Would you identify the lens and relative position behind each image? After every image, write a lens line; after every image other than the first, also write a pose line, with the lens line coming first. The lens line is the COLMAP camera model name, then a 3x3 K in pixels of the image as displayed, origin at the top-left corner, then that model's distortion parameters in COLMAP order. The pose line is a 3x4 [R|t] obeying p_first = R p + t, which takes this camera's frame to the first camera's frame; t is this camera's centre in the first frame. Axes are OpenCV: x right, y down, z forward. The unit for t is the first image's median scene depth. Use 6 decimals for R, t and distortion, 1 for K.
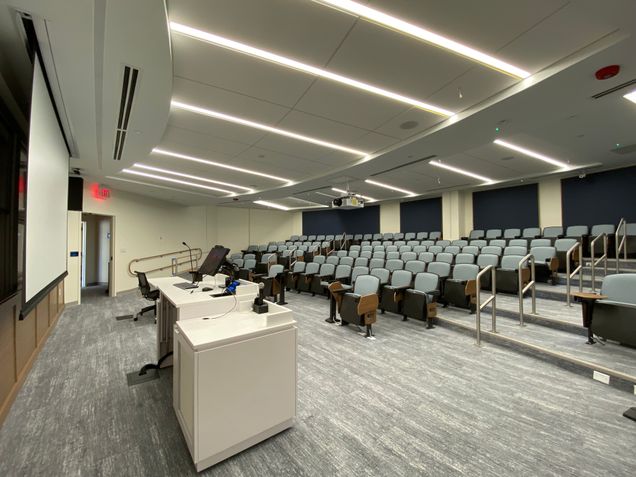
lens RADIAL K [[253.1, 0, 317.3], [0, 253.1, 238.8], [0, 0, 1]] dist [-0.000813, -0.000784]
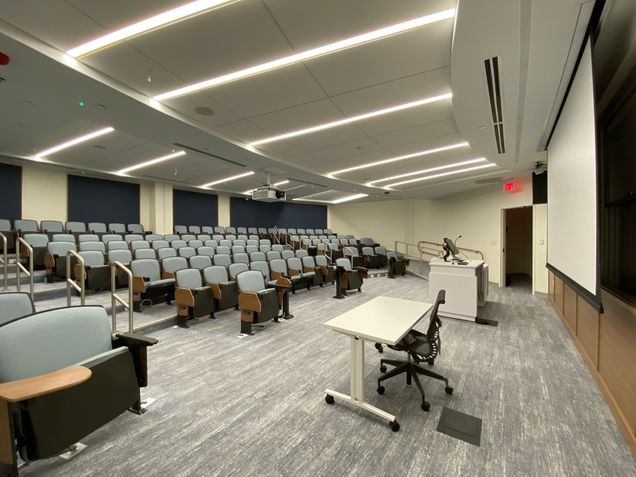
lens RADIAL K [[253.1, 0, 316.4], [0, 253.1, 238.6], [0, 0, 1]] dist [-0.000813, -0.000784]
pose [[-0.208424, -0.002924, 0.978034, -0.728648], [-0.013188, 0.999913, 0.000179, 0.018046], [-0.977950, -0.012860, -0.208445, 0.865780]]
